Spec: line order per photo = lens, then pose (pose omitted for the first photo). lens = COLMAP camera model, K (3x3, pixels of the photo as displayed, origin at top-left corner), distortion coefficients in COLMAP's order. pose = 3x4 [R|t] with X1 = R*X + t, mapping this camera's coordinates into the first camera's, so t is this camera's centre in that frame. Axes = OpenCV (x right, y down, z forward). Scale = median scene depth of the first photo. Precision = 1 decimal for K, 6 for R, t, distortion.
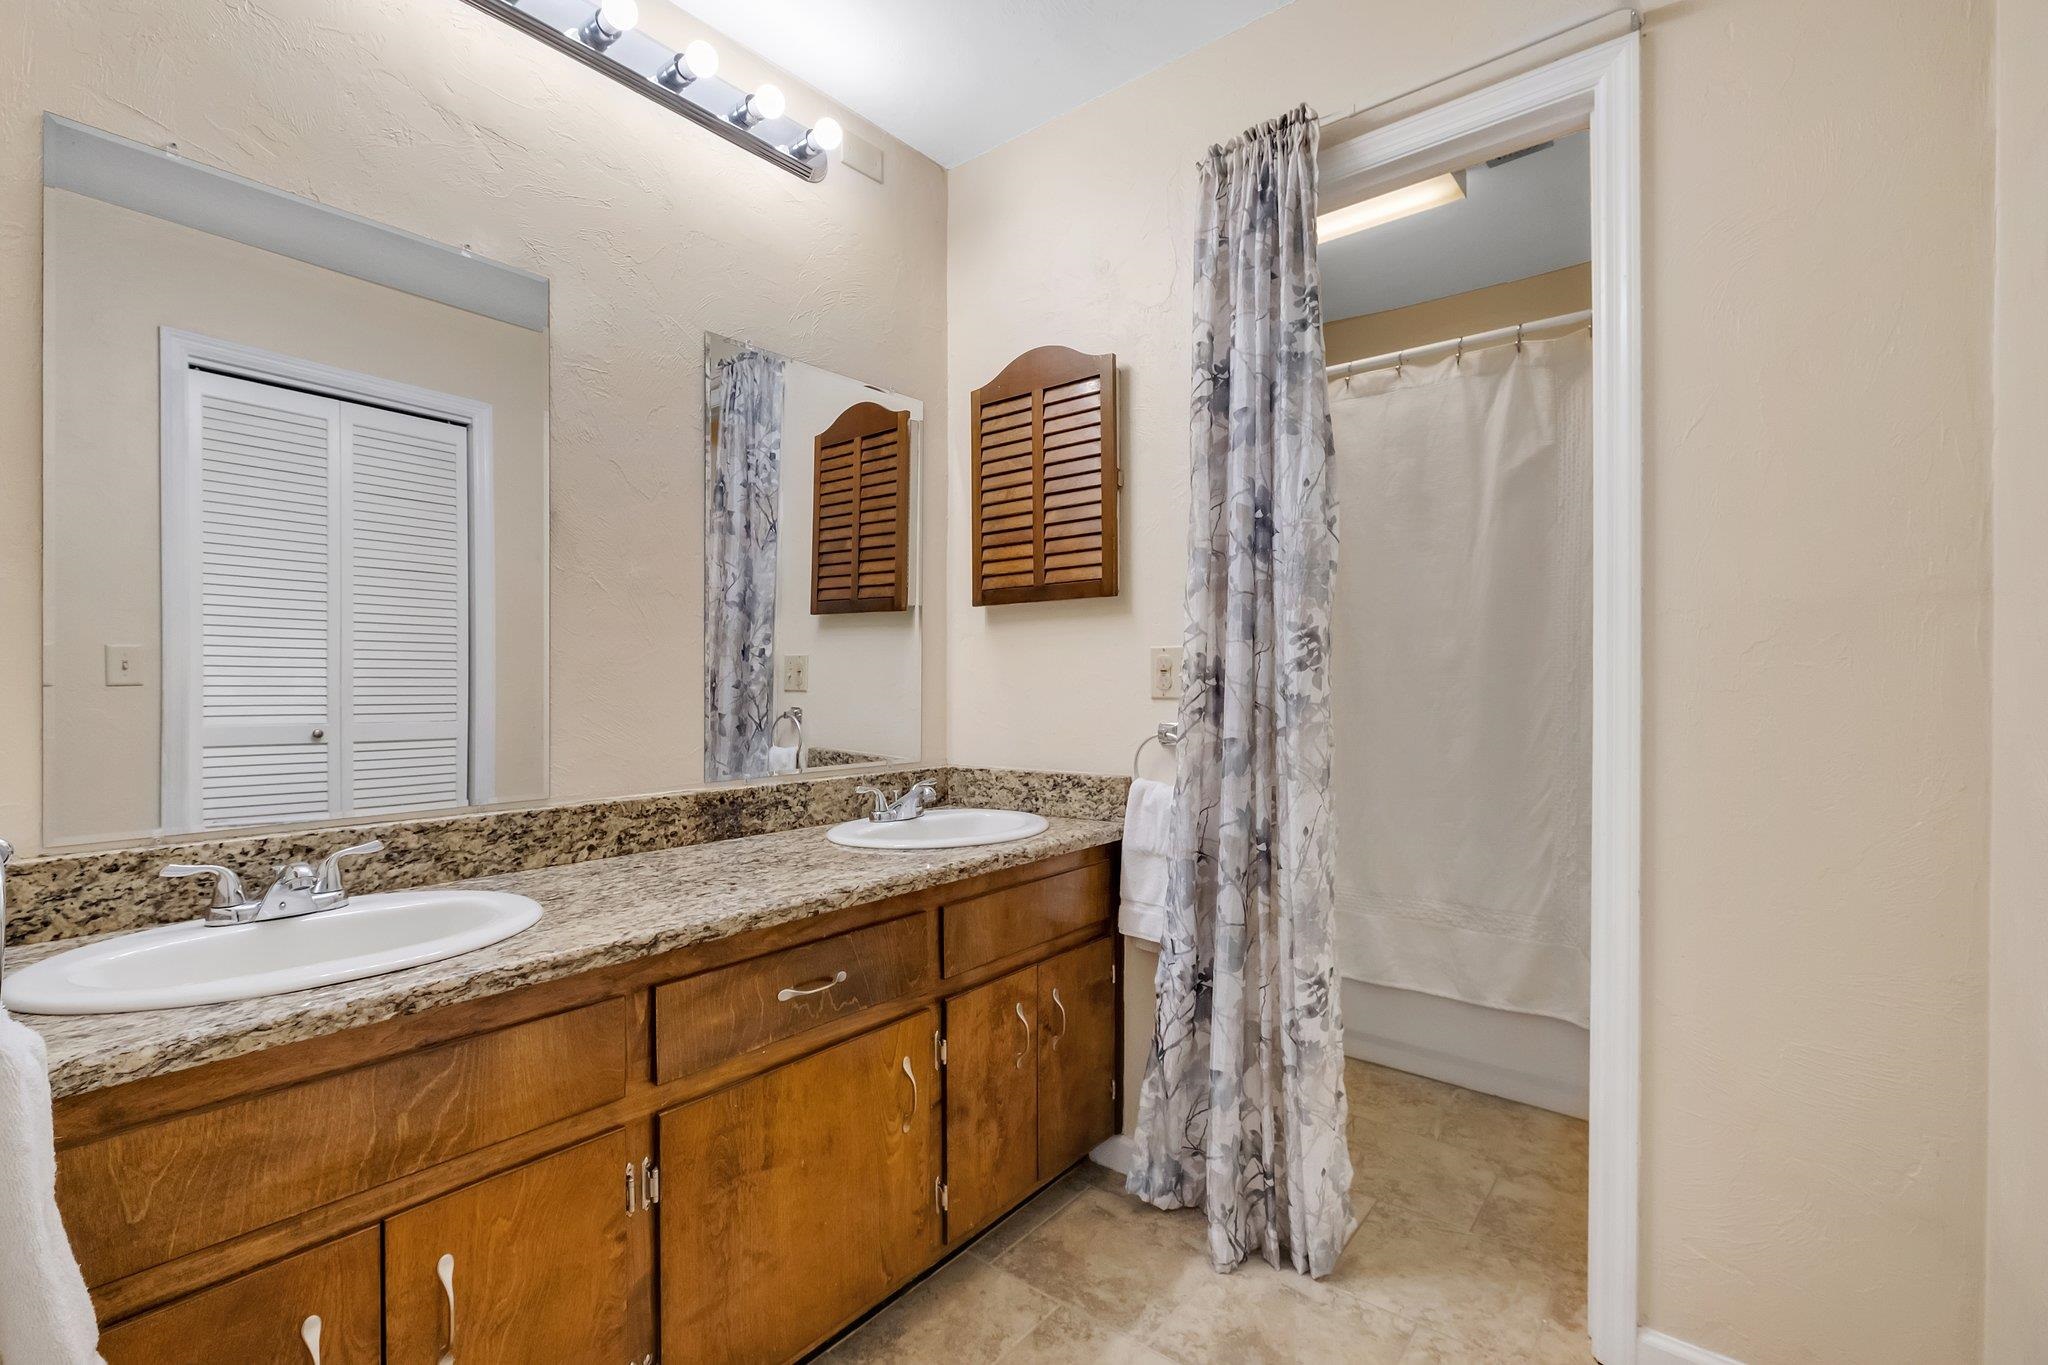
lens RADIAL K [[897.6, 0, 1019.8], [0, 897.6, 685.4], [0, 0, 1]] dist [0.001704, 0.000568]
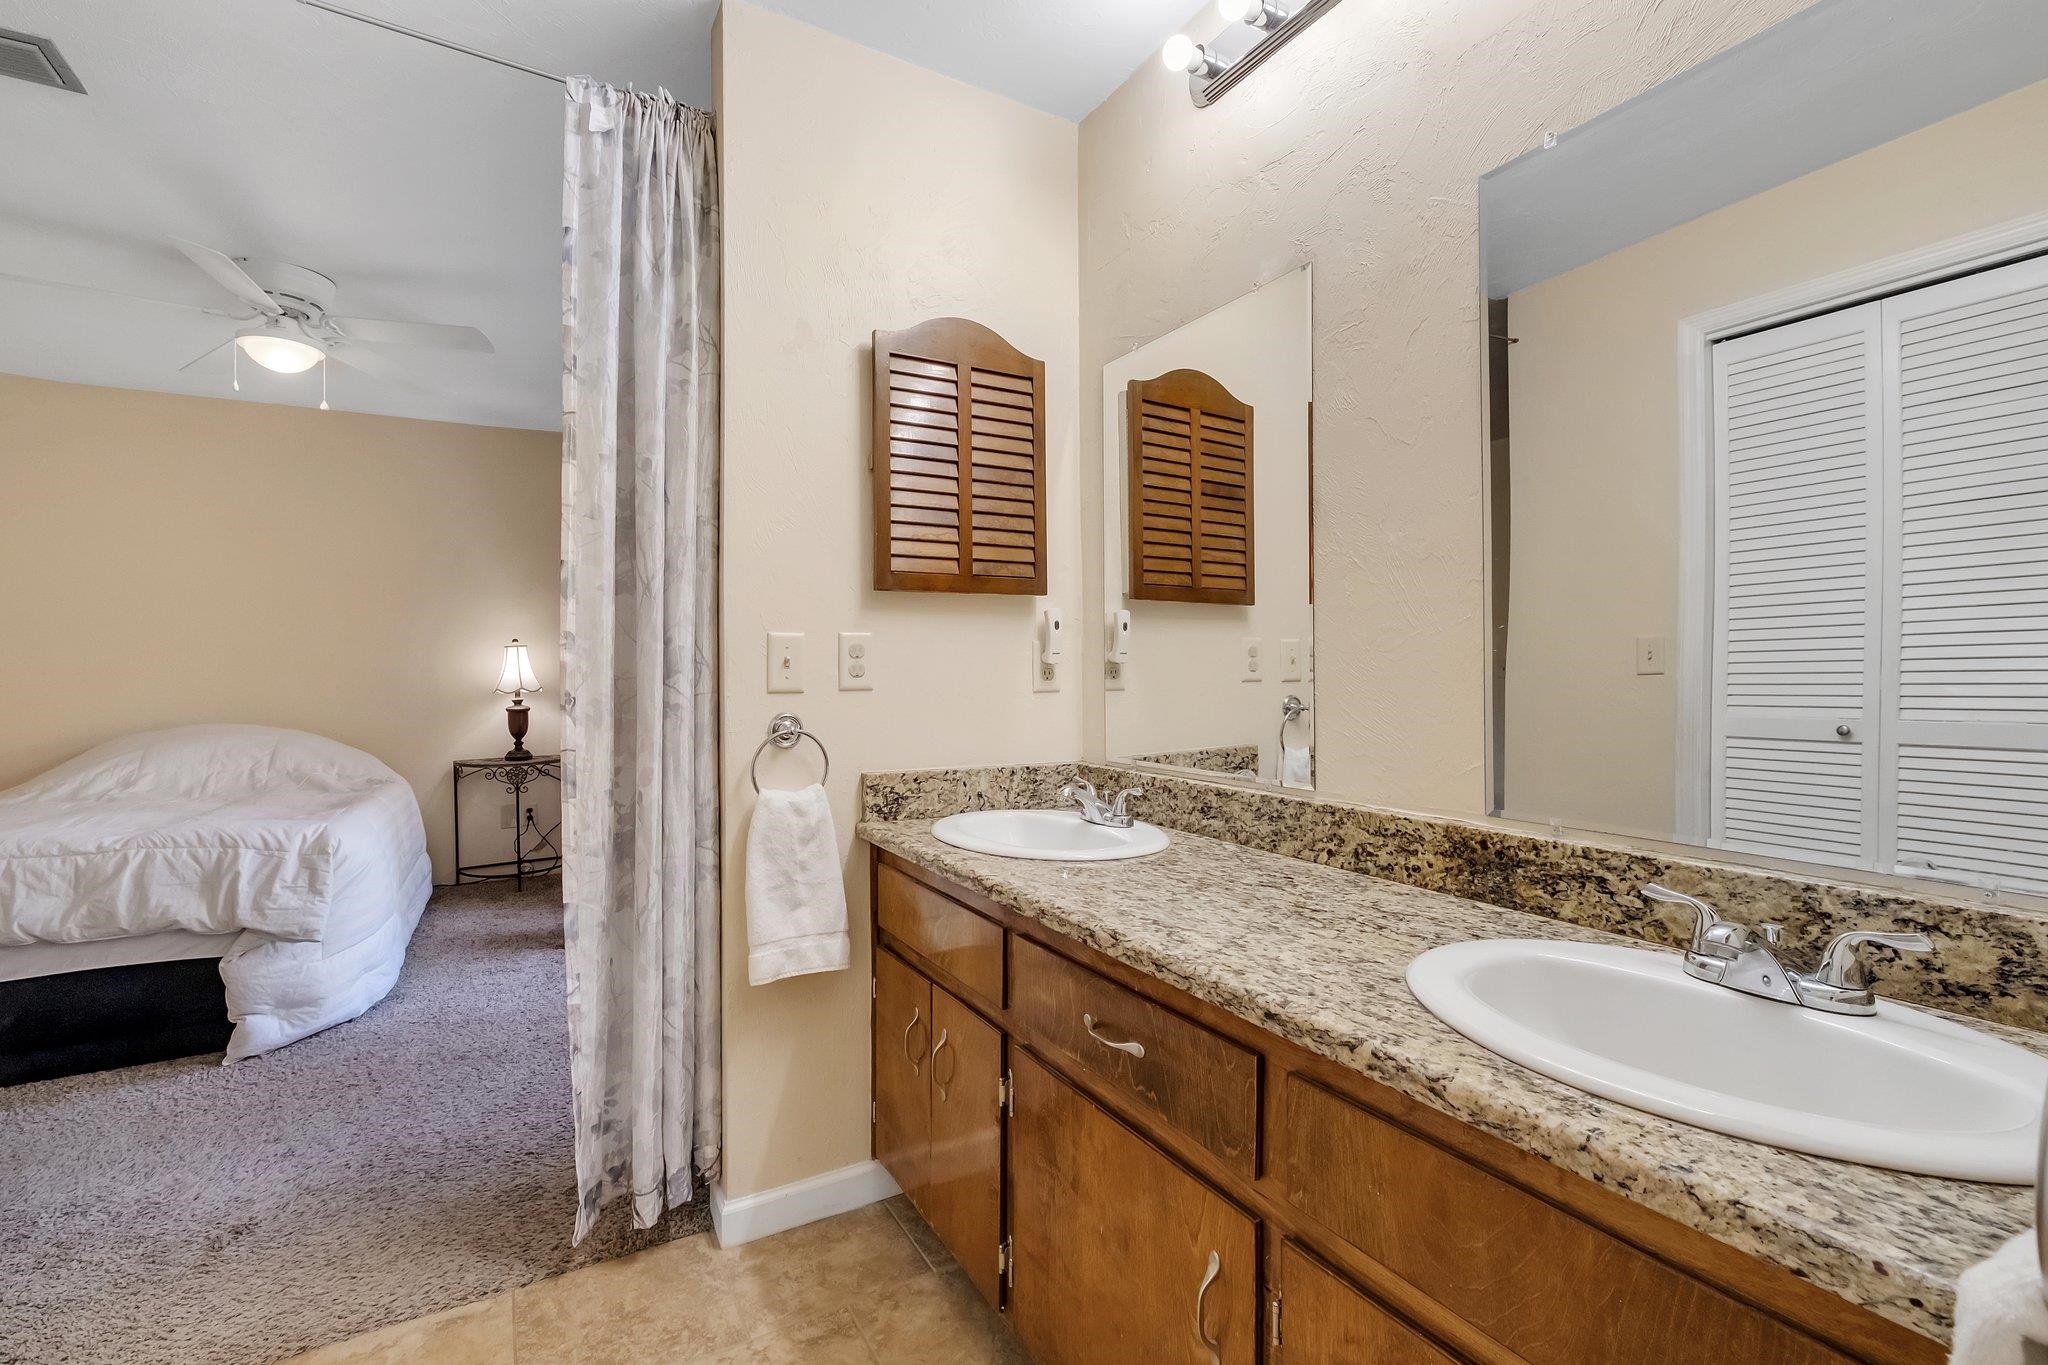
lens RADIAL K [[897.6, 0, 1014.4], [0, 897.6, 671.2], [0, 0, 1]] dist [0.001704, 0.000568]
pose [[-0.357024, 0.002598, -0.934092, 0.493517], [-0.000744, 0.999995, 0.003066, -0.007479], [0.934095, 0.001789, -0.357020, 1.018716]]
